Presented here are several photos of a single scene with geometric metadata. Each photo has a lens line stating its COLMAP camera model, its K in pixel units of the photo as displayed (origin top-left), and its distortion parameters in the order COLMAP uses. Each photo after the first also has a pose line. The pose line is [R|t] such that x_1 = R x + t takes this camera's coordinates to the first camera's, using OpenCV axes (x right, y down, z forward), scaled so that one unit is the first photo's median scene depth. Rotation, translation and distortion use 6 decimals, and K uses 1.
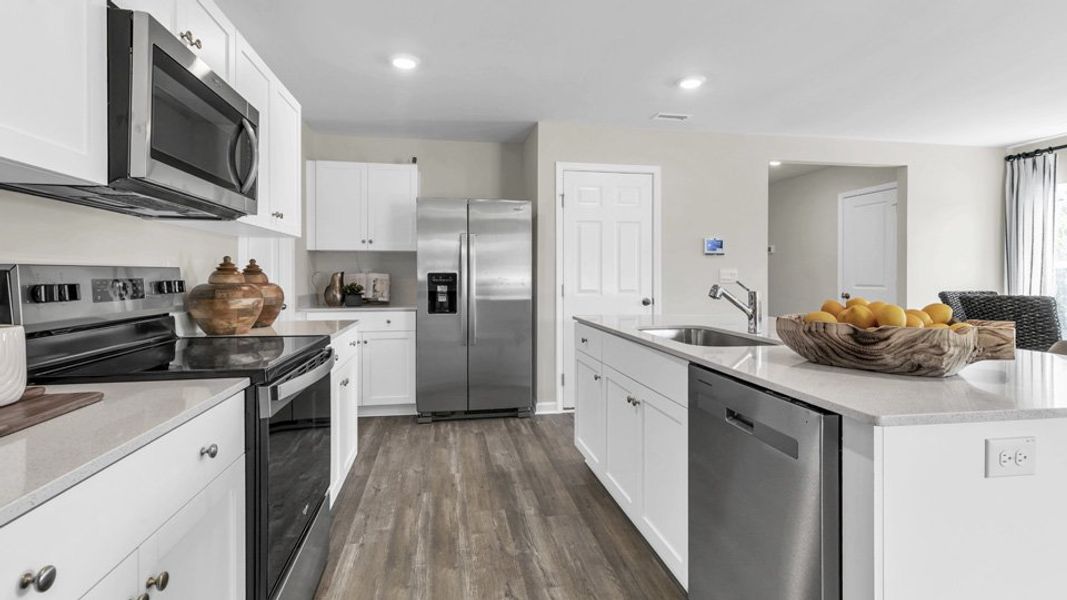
lens RADIAL K [[496.8, 0, 532.7], [0, 496.8, 275.2], [0, 0, 1]] dist [0.004834, -0.000956]
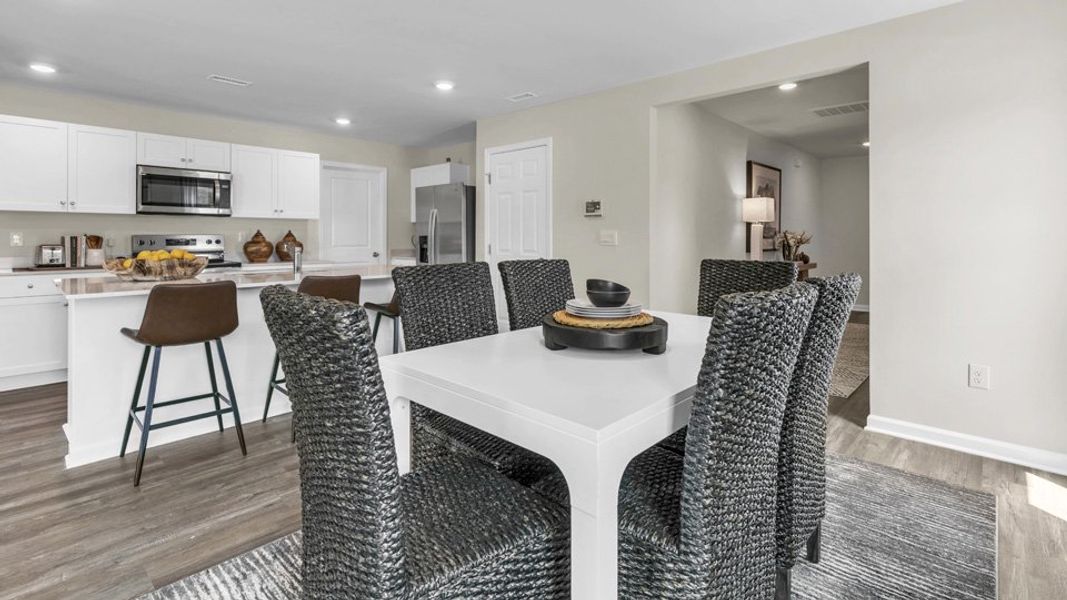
lens RADIAL K [[496.8, 0, 536.9], [0, 496.8, 238.1], [0, 0, 1]] dist [0.004834, -0.000956]
pose [[0.597611, 0.000968, -0.801786, 1.144194], [0.001652, 0.999996, 0.002439, -0.000372], [0.801785, -0.002782, 0.597607, 0.338230]]
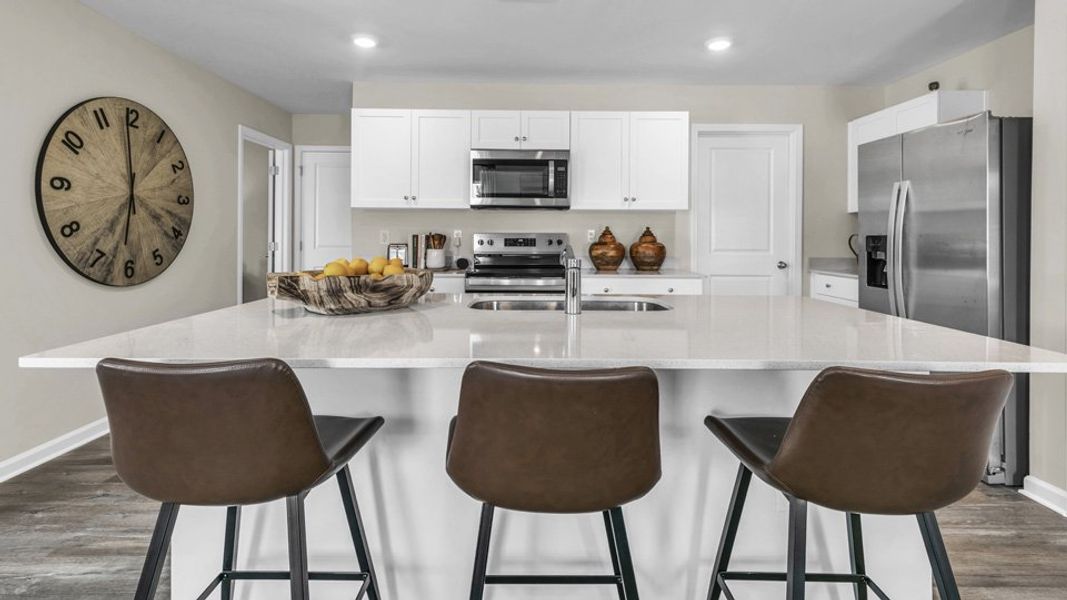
lens RADIAL K [[496.8, 0, 530.9], [0, 496.8, 235.4], [0, 0, 1]] dist [0.004834, -0.000956]
pose [[-0.172613, -0.003166, -0.984985, 0.626180], [-0.003946, 0.999989, -0.002523, -0.000401], [0.984982, 0.003451, -0.172623, 0.551056]]
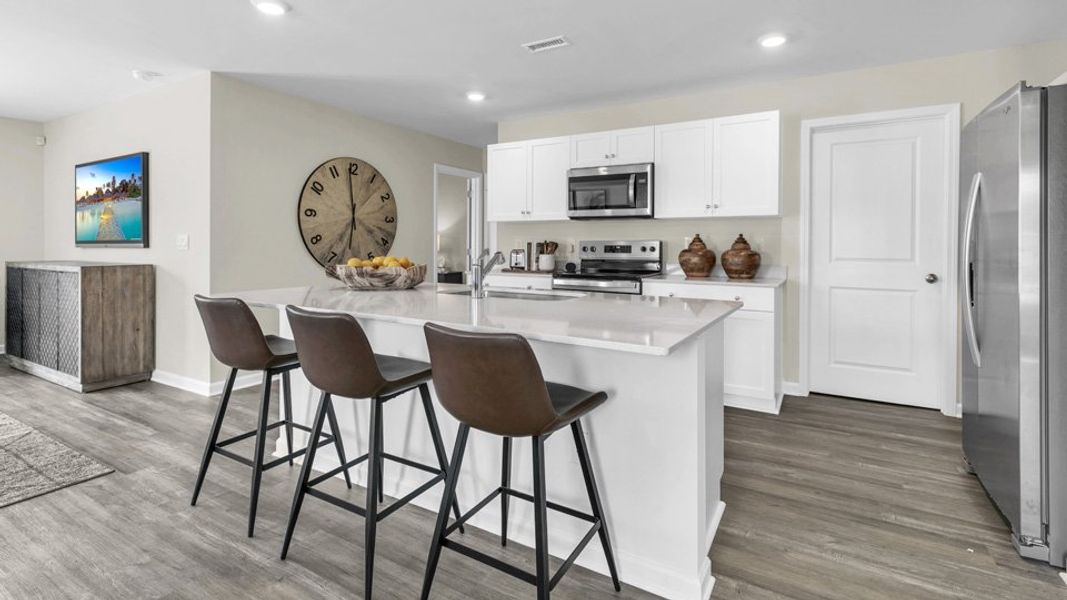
lens RADIAL K [[496.8, 0, 535.0], [0, 496.8, 245.7], [0, 0, 1]] dist [0.004834, -0.000956]
pose [[-0.657295, -0.000919, -0.753633, 0.599917], [-0.003810, 0.999991, 0.002104, 0.001834], [0.753624, 0.004254, -0.657292, 0.923113]]
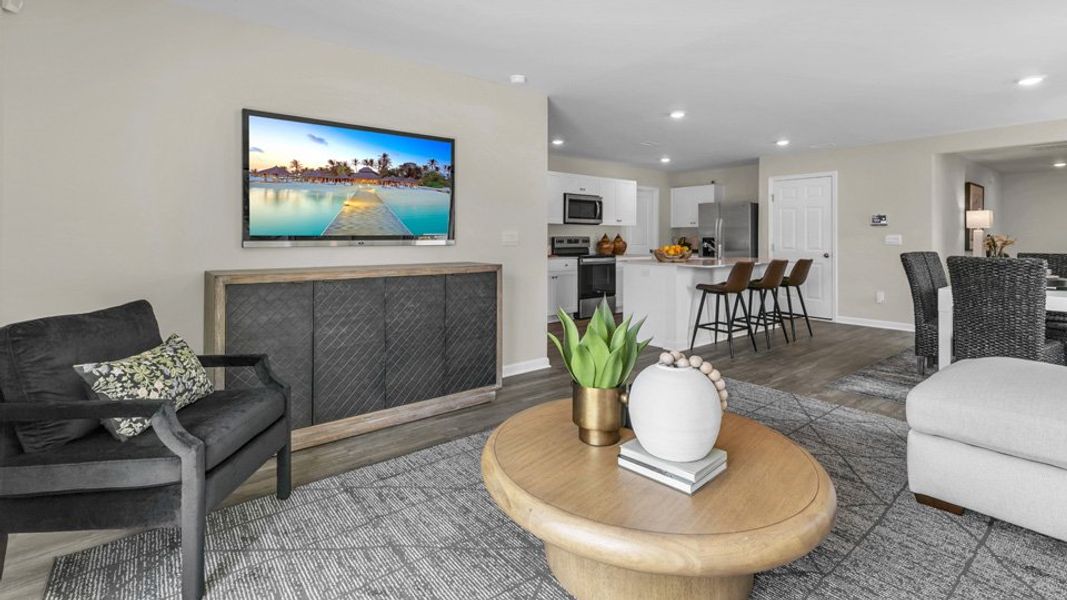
lens RADIAL K [[496.8, 0, 533.3], [0, 496.8, 236.6], [0, 0, 1]] dist [0.004834, -0.000956]
pose [[0.480675, -0.001462, -0.876897, 1.226985], [-0.001648, 0.999995, -0.002570, -0.002450], [0.876897, 0.002681, 0.480671, -0.637663]]
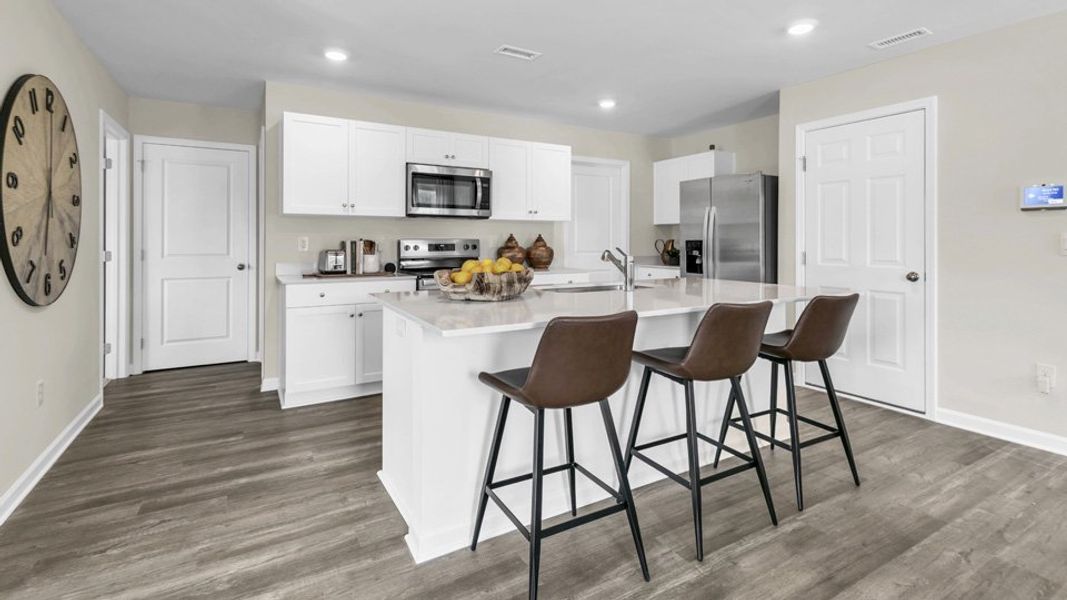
lens RADIAL K [[496.8, 0, 539.2], [0, 496.8, 240.8], [0, 0, 1]] dist [0.004834, -0.000956]
pose [[0.343204, -0.001398, -0.939260, 0.775973], [0.001141, 0.999999, -0.001071, -0.002047], [0.939260, -0.000704, 0.343205, 0.196997]]
